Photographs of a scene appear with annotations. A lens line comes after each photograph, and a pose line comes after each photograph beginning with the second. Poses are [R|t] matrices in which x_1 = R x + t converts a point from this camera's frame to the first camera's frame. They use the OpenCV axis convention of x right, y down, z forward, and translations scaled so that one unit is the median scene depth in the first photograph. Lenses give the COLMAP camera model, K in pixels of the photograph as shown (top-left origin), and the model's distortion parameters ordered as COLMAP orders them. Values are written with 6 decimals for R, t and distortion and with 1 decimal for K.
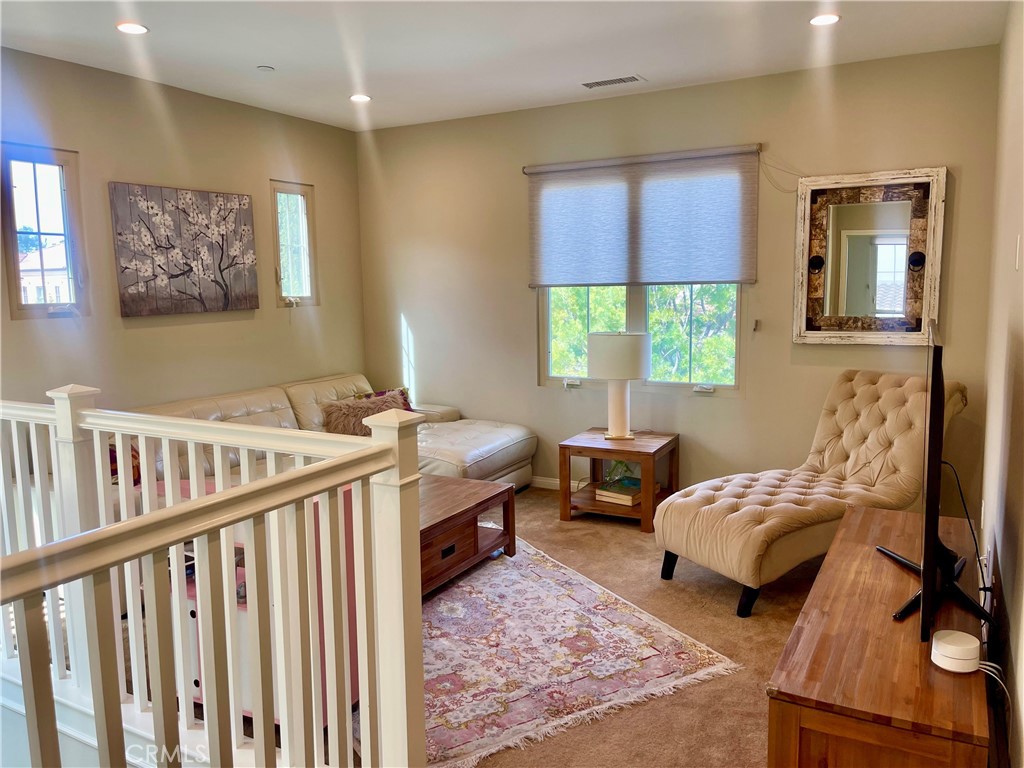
lens RADIAL K [[769.5, 0, 514.7], [0, 769.5, 377.7], [0, 0, 1]] dist [0.041940, -0.021658]
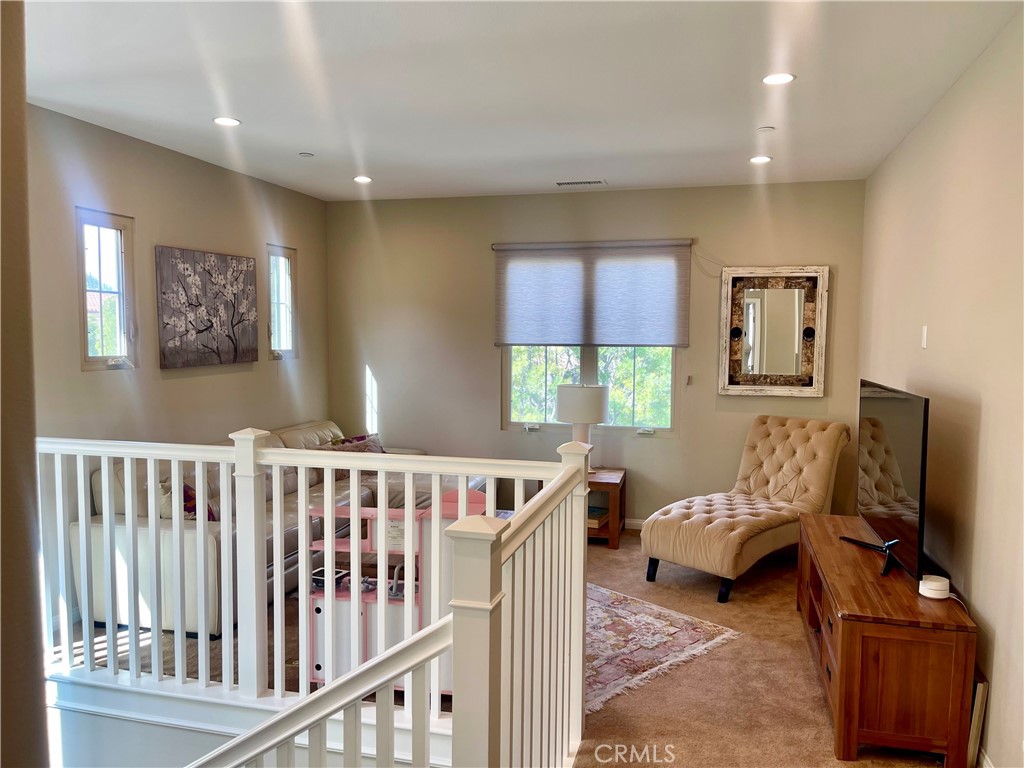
lens RADIAL K [[769.5, 0, 510.7], [0, 769.5, 389.4], [0, 0, 1]] dist [0.041940, -0.021658]
pose [[0.971170, 0.004649, 0.238344, -0.291900], [0.006904, 0.998842, -0.047614, 0.005569], [-0.238289, 0.047886, 0.970013, -0.163840]]
